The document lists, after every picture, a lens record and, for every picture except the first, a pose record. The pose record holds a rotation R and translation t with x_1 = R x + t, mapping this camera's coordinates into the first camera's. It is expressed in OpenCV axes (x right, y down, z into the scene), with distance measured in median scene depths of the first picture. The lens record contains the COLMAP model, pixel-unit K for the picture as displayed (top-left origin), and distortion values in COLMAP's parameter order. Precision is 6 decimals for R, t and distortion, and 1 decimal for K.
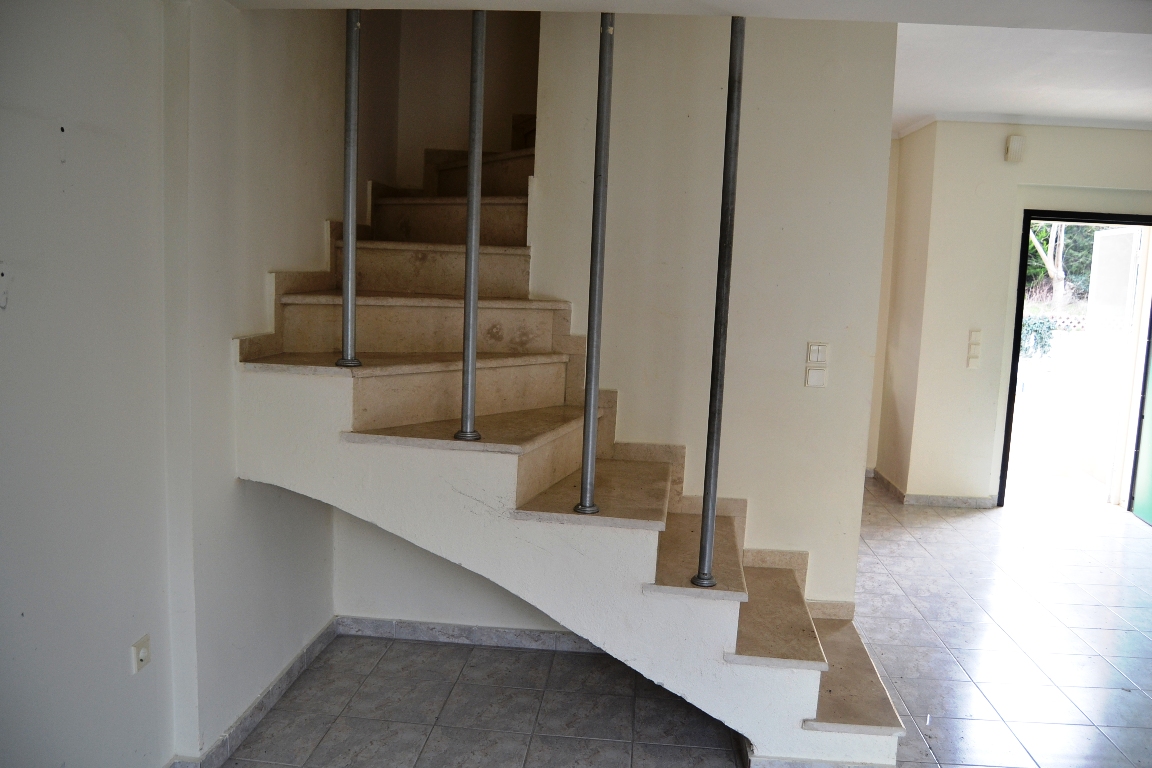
lens RADIAL K [[917.4, 0, 577.5], [0, 917.4, 384.1], [0, 0, 1]] dist [-0.083075, 0.008341]
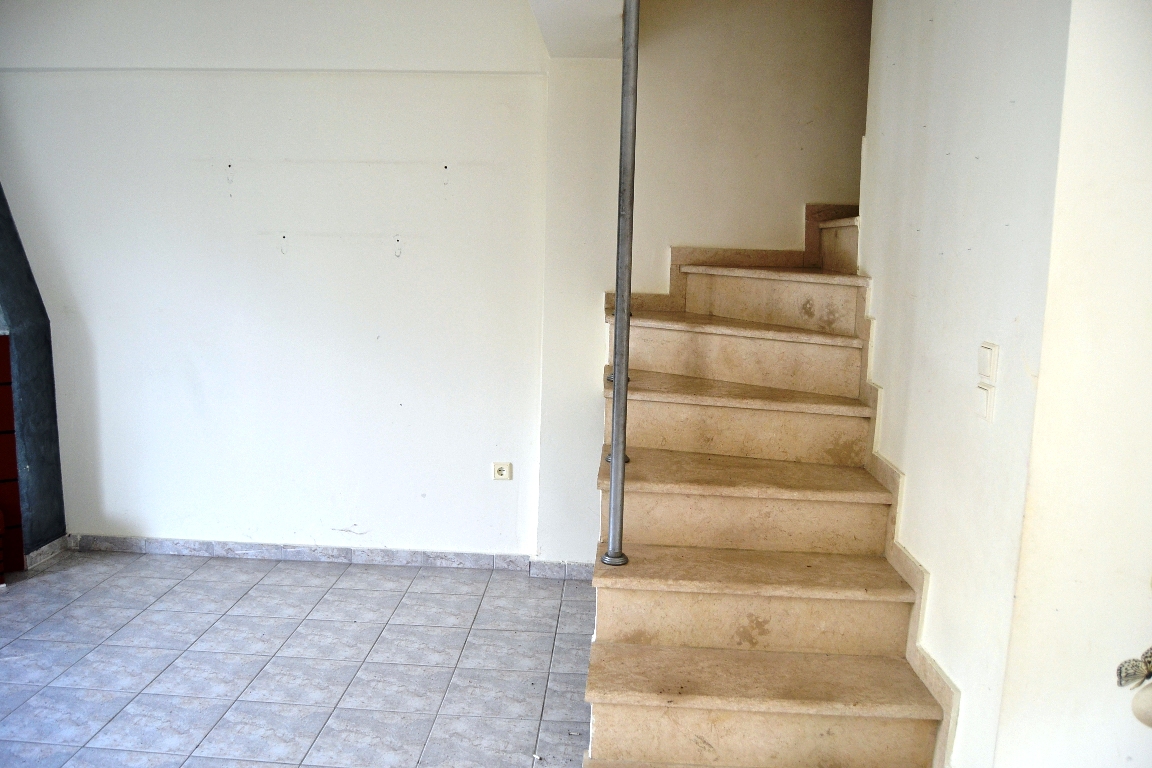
lens RADIAL K [[917.4, 0, 576.2], [0, 917.4, 381.8], [0, 0, 1]] dist [-0.083075, 0.008341]
pose [[0.037770, 0.109177, -0.993305, 0.849750], [-0.149674, 0.983419, 0.102399, -0.041856], [0.988014, 0.144804, 0.053485, 0.721180]]
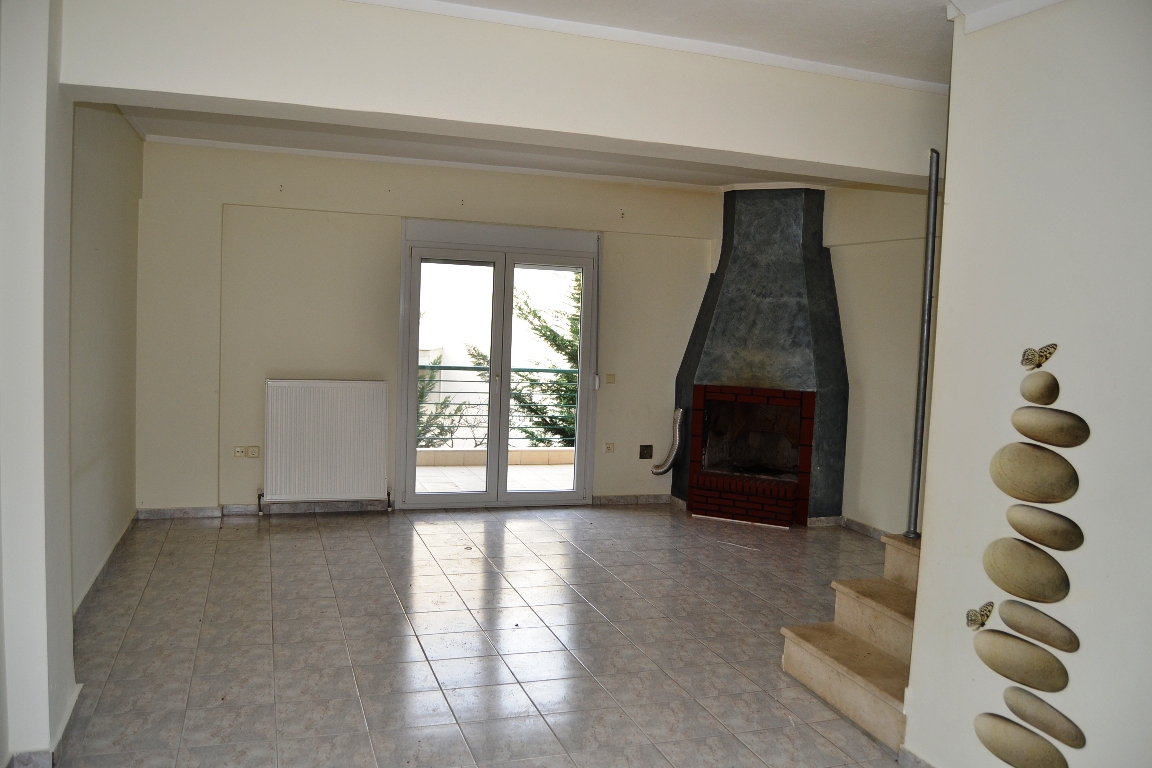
lens RADIAL K [[917.4, 0, 574.7], [0, 917.4, 383.6], [0, 0, 1]] dist [-0.083075, 0.008341]
pose [[-0.911378, -0.049168, -0.408623, 1.044809], [-0.128567, 0.977165, 0.169171, -0.174449], [0.390974, 0.206714, -0.896888, 1.693596]]
